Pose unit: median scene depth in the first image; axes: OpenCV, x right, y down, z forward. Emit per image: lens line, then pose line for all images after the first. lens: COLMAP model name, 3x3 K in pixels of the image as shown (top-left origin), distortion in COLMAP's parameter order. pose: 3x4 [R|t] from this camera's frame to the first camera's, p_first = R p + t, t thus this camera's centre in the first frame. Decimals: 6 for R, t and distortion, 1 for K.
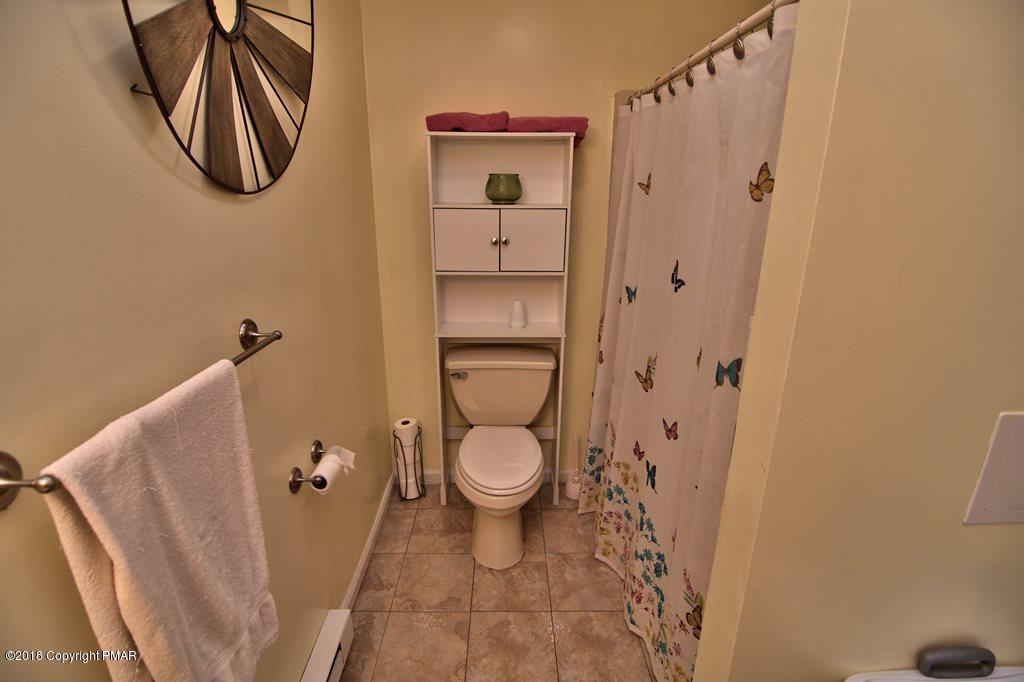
lens RADIAL K [[485.4, 0, 503.7], [0, 485.4, 346.0], [0, 0, 1]] dist [-0.009042, -0.006972]
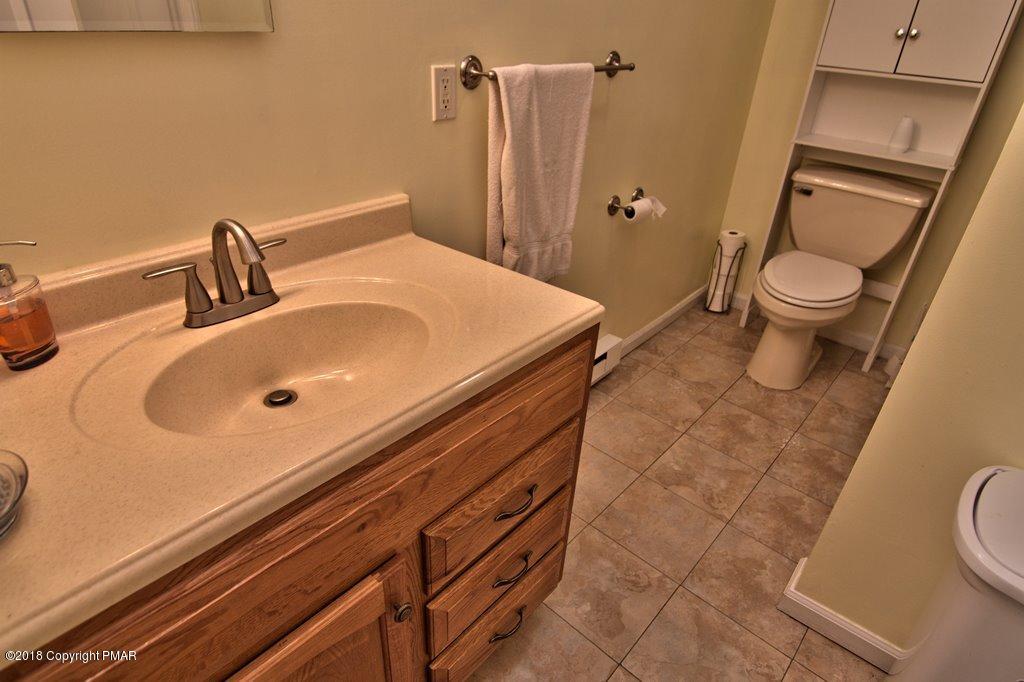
lens RADIAL K [[548.4, 0, 509.6], [0, 548.4, 333.4], [0, 0, 1]] dist [-0.006740, -0.009381]
pose [[0.738119, 0.370360, -0.563927, 0.208764], [-0.237688, 0.925015, 0.296396, 0.154023], [0.631414, -0.084737, 0.770802, -0.214466]]
